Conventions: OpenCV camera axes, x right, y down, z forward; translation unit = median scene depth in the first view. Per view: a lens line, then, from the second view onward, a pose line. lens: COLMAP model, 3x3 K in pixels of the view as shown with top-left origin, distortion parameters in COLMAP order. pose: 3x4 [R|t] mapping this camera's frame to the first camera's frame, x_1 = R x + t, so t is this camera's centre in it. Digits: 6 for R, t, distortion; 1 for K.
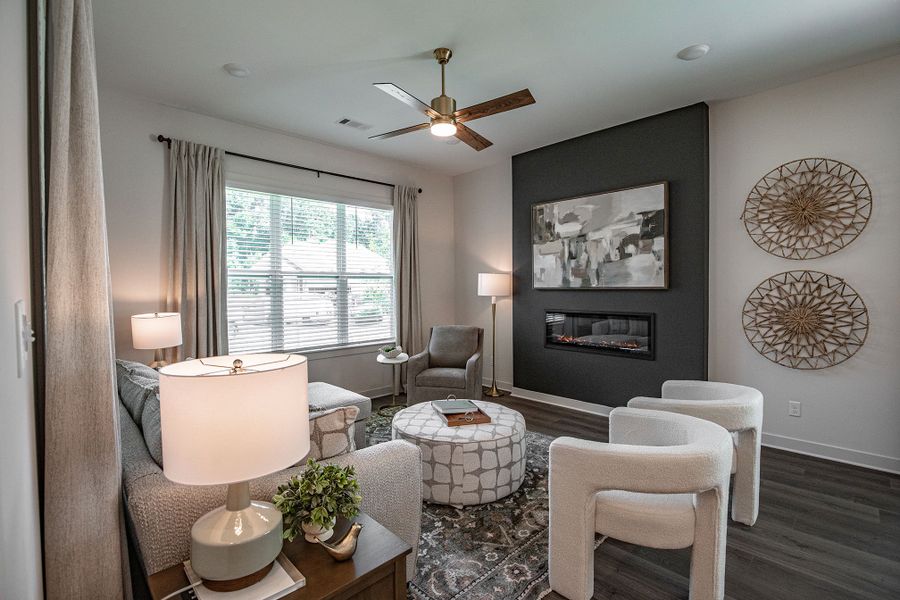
lens RADIAL K [[412.8, 0, 449.5], [0, 412.8, 298.0], [0, 0, 1]] dist [-0.040172, 0.008974]
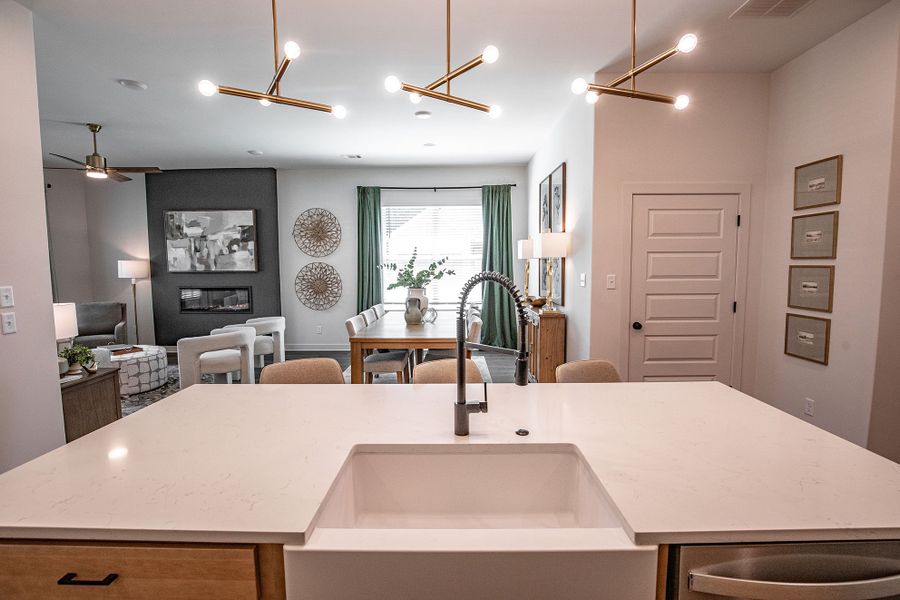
lens RADIAL K [[416.0, 0, 447.5], [0, 416.0, 299.6], [0, 0, 1]] dist [-0.041983, 0.009868]
pose [[0.704462, -0.057824, 0.707382, -0.167130], [0.018083, 0.997814, 0.063557, -0.000837], [-0.709511, -0.031982, 0.703968, -0.943239]]
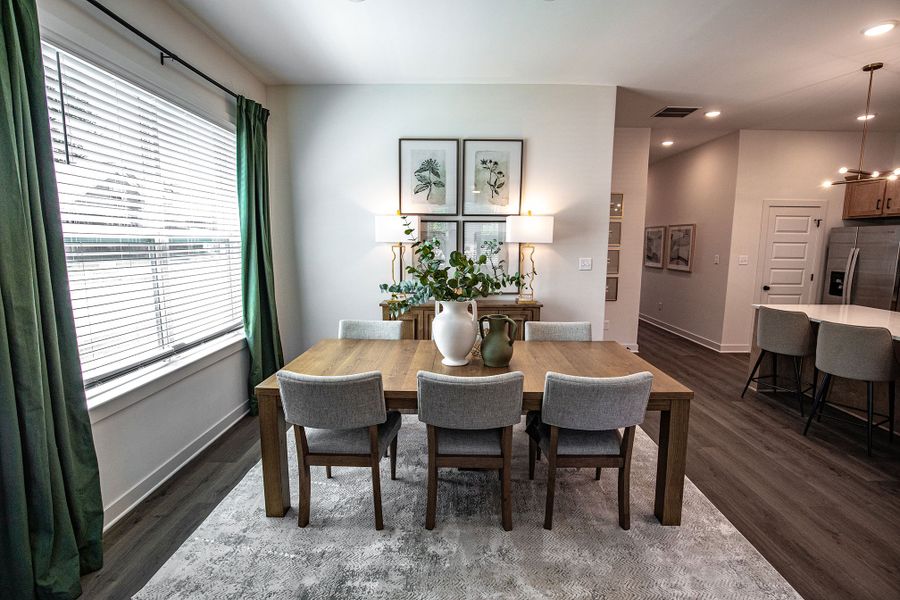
lens RADIAL K [[416.0, 0, 447.5], [0, 416.0, 299.6], [0, 0, 1]] dist [-0.041983, 0.009868]
pose [[-0.712480, -0.086152, 0.696384, 0.306150], [0.021656, 0.989262, 0.144542, -0.058073], [-0.701358, 0.118065, -0.702963, 0.754738]]
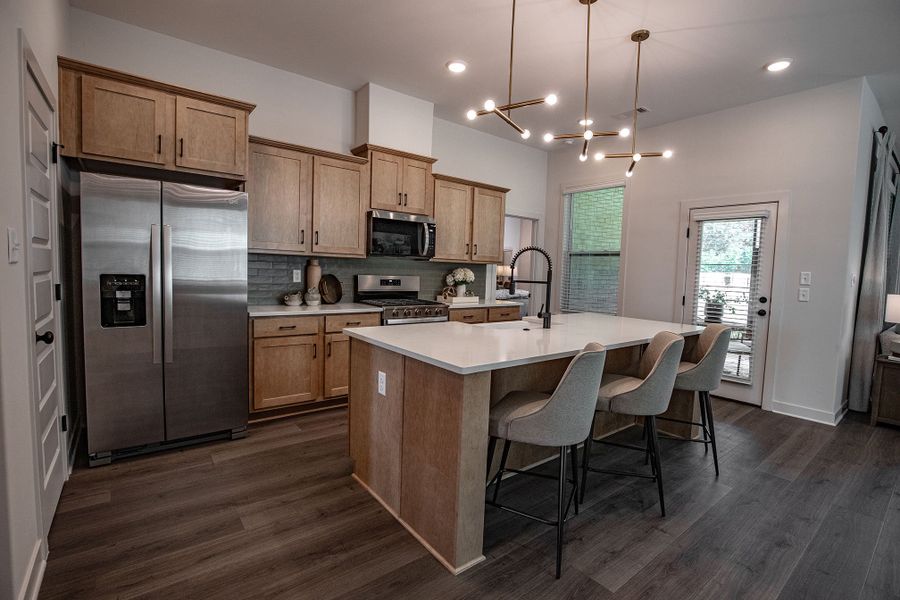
lens RADIAL K [[412.8, 0, 449.5], [0, 412.8, 298.0], [0, 0, 1]] dist [-0.040172, 0.008974]
pose [[-0.100099, 0.077395, -0.991963, 0.979168], [-0.055452, 0.994987, 0.083227, 0.044455], [0.993431, 0.063337, -0.095306, -0.777526]]
